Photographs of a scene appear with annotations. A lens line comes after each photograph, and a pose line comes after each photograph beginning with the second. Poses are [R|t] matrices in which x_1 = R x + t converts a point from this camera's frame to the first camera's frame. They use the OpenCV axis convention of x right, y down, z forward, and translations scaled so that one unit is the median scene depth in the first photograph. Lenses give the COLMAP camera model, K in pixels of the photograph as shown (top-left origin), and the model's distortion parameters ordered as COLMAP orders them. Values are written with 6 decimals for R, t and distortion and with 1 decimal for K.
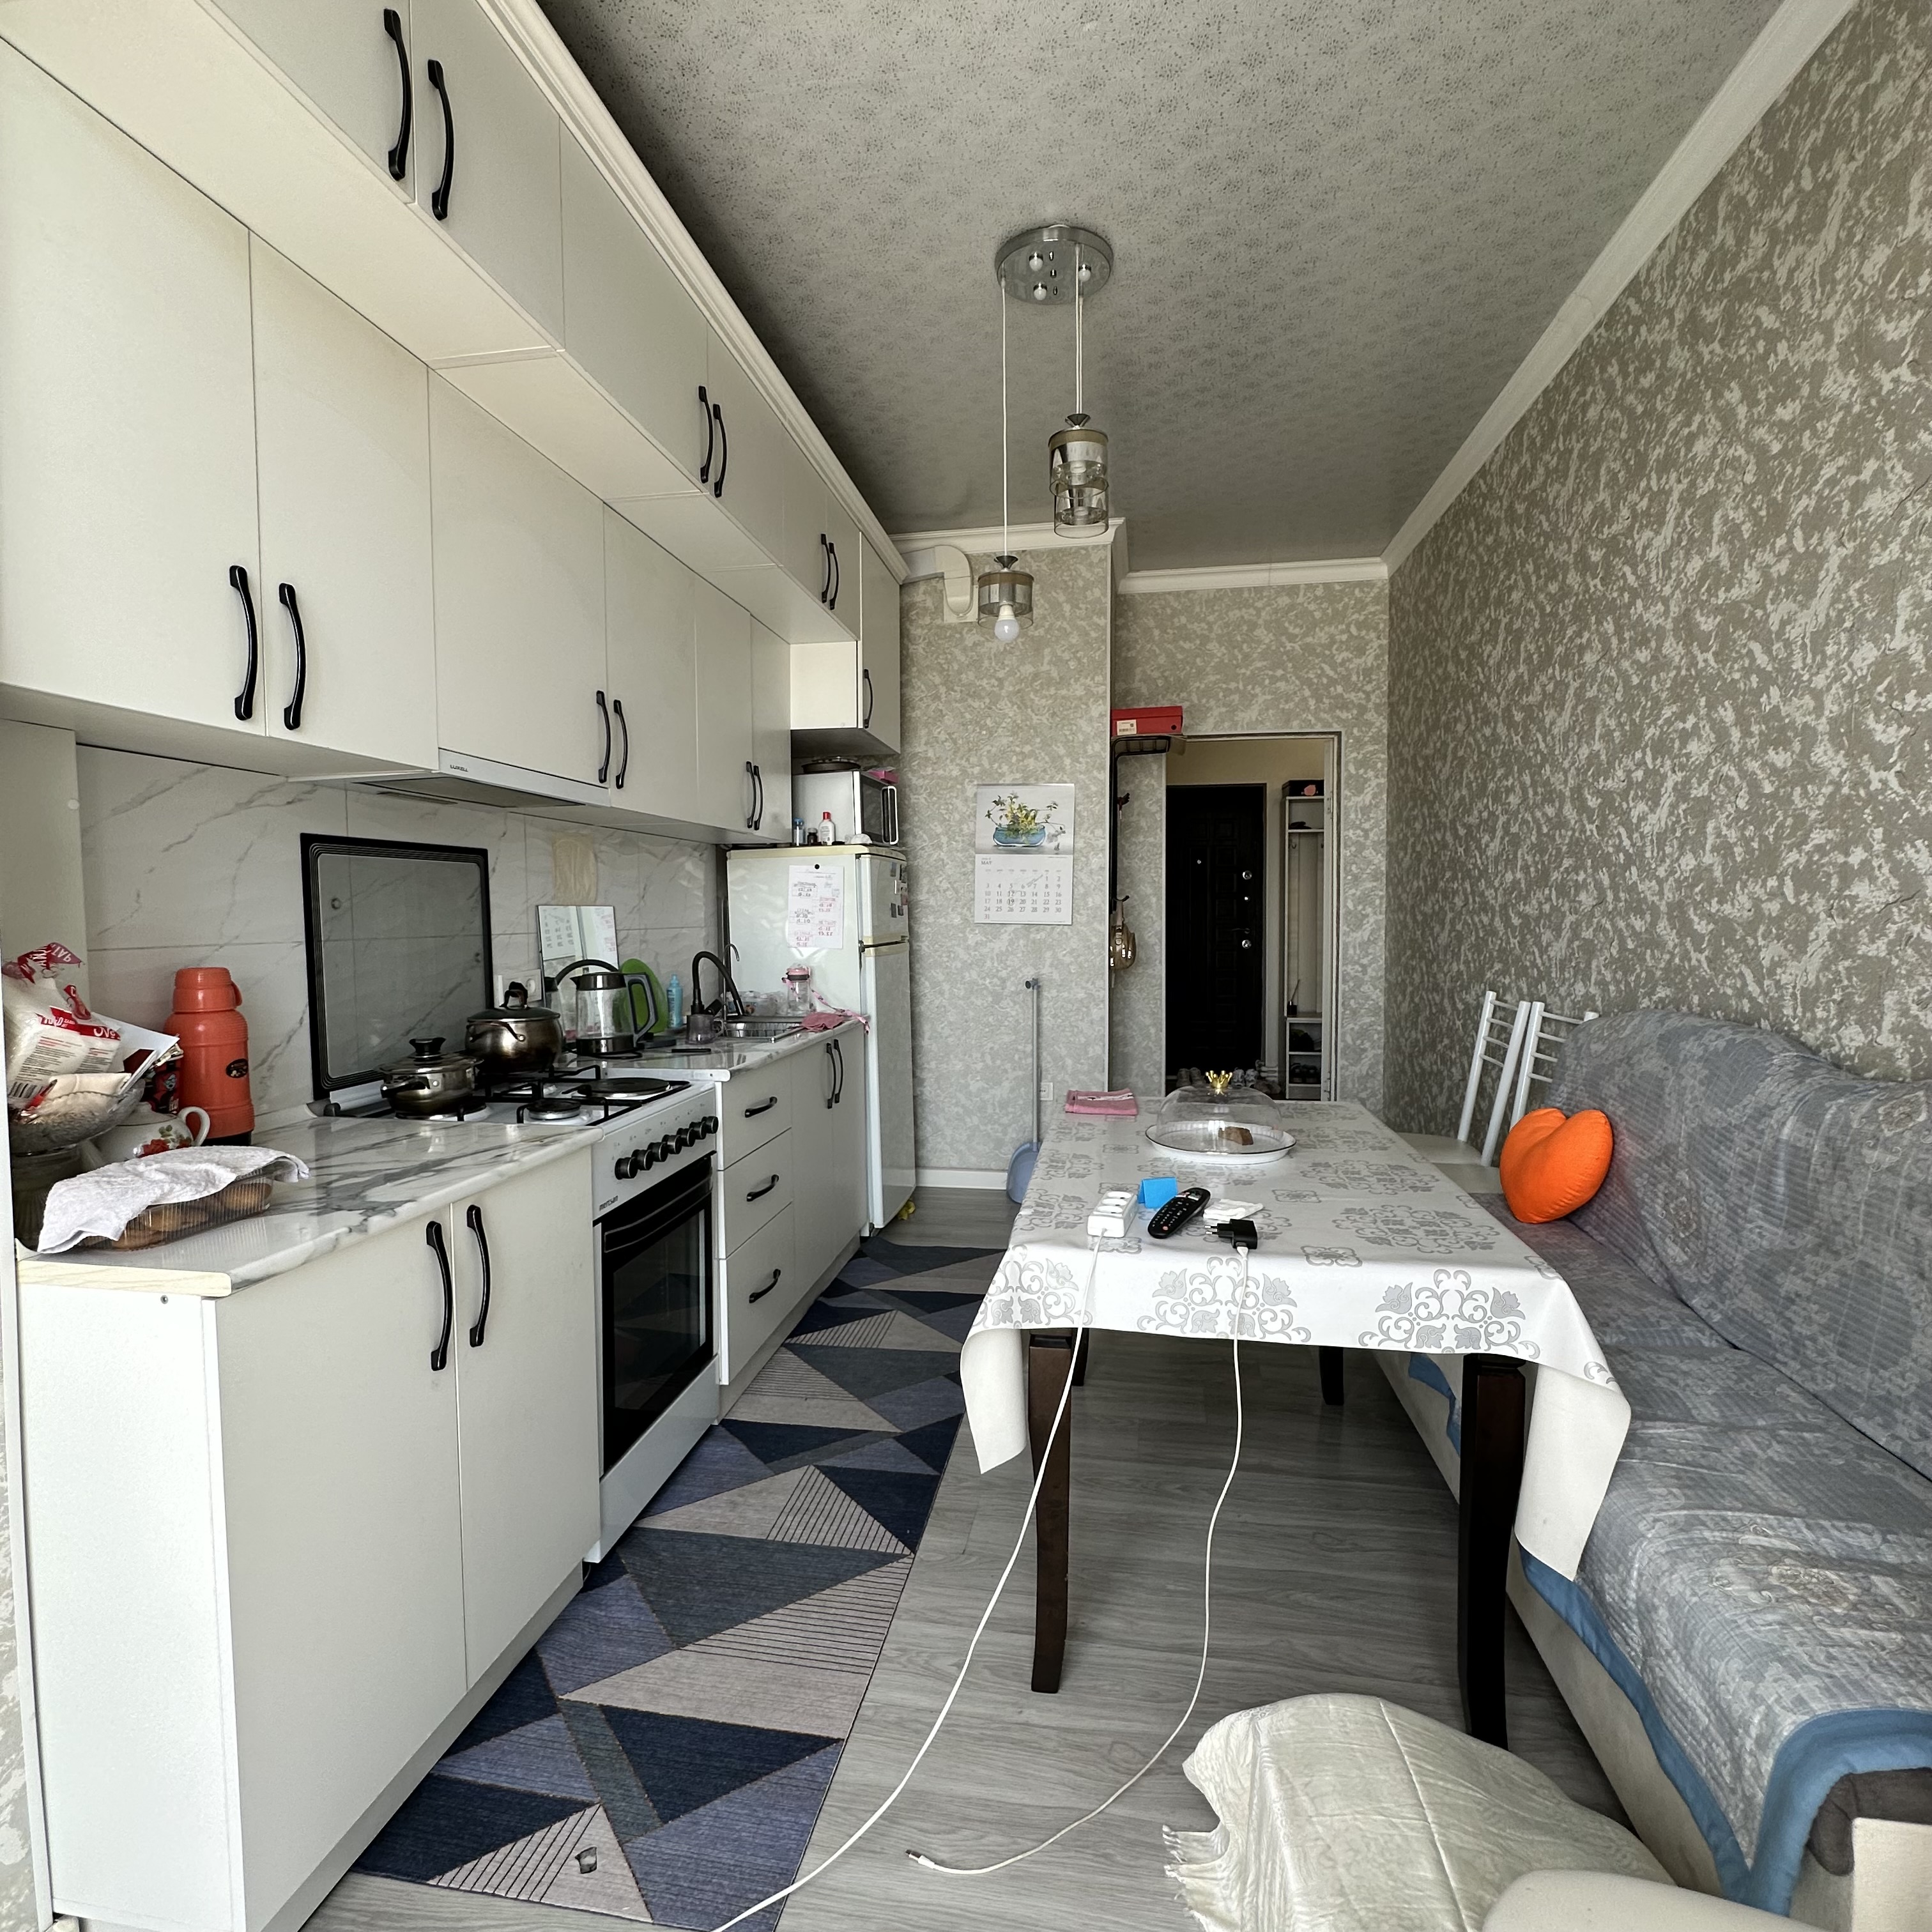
lens RADIAL K [[1031.1, 0, 966.0], [0, 1031.1, 964.1], [0, 0, 1]] dist [-0.004047, 0.001835]
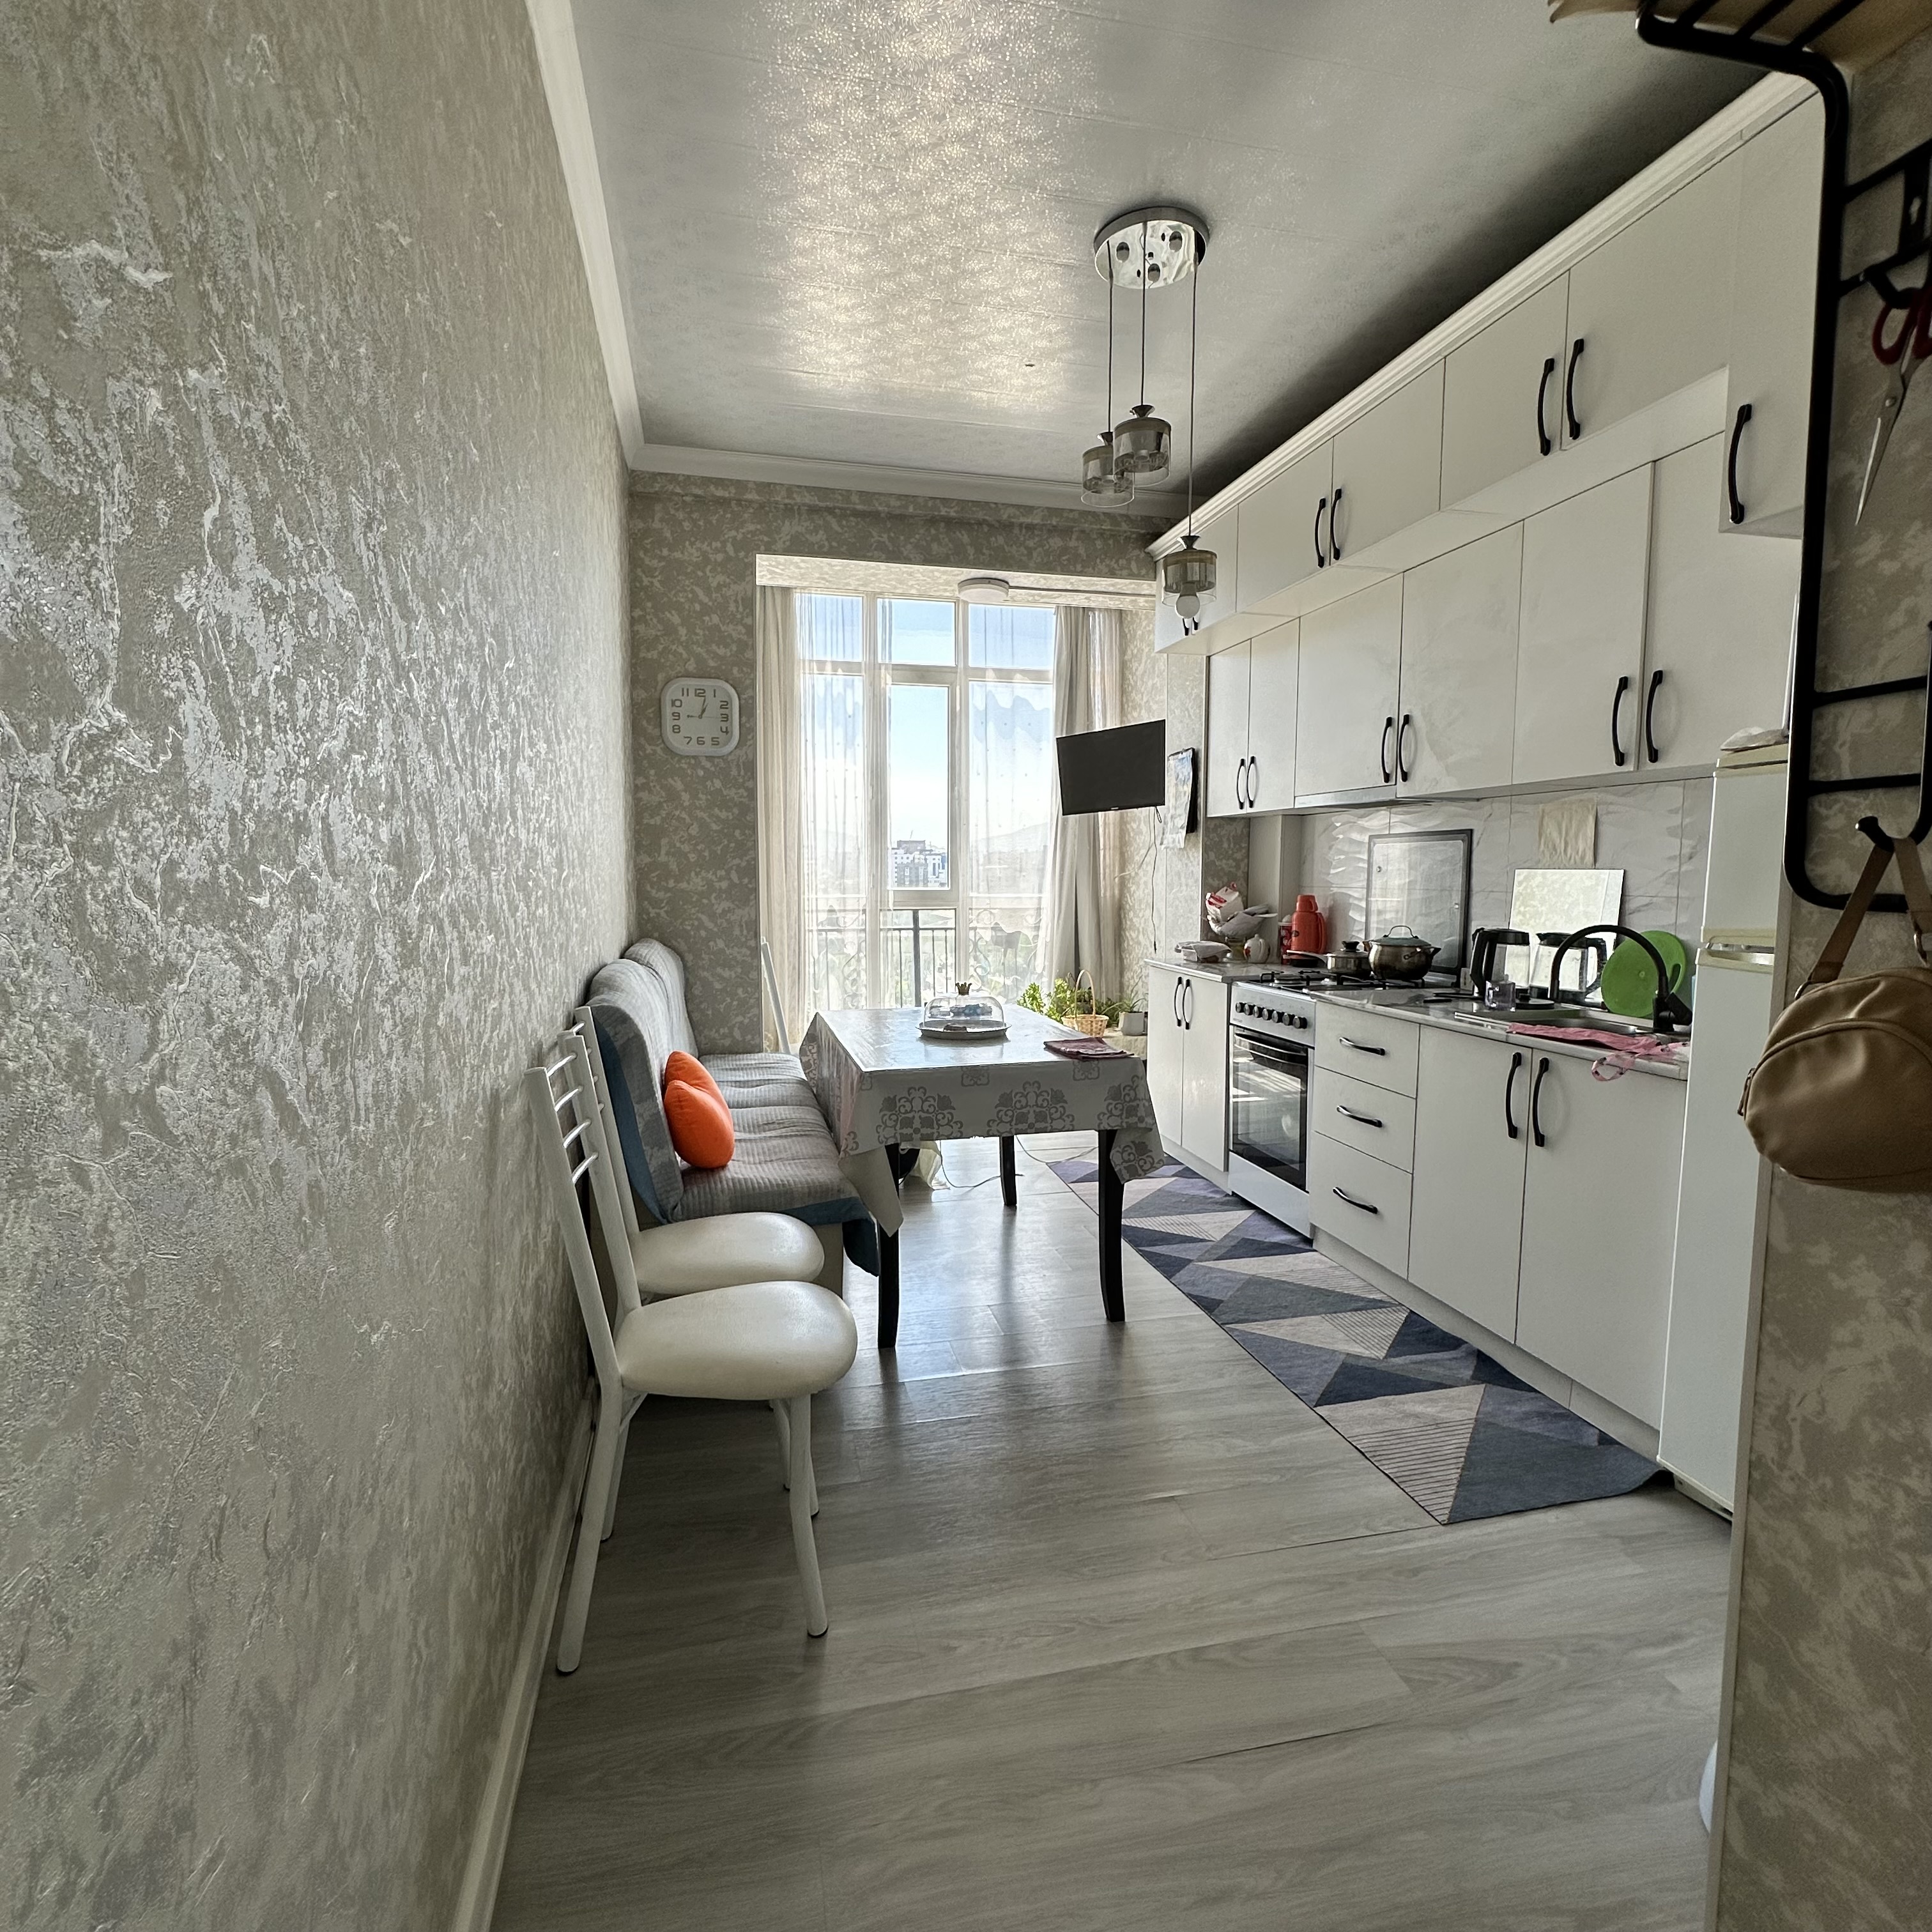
lens RADIAL K [[1031.1, 0, 966.3], [0, 1031.1, 967.4], [0, 0, 1]] dist [-0.004047, 0.001835]
pose [[-0.923750, 0.050296, -0.379679, 0.696278], [-0.006543, 0.989122, 0.146950, -0.126114], [0.382940, 0.138229, -0.913373, 2.035658]]
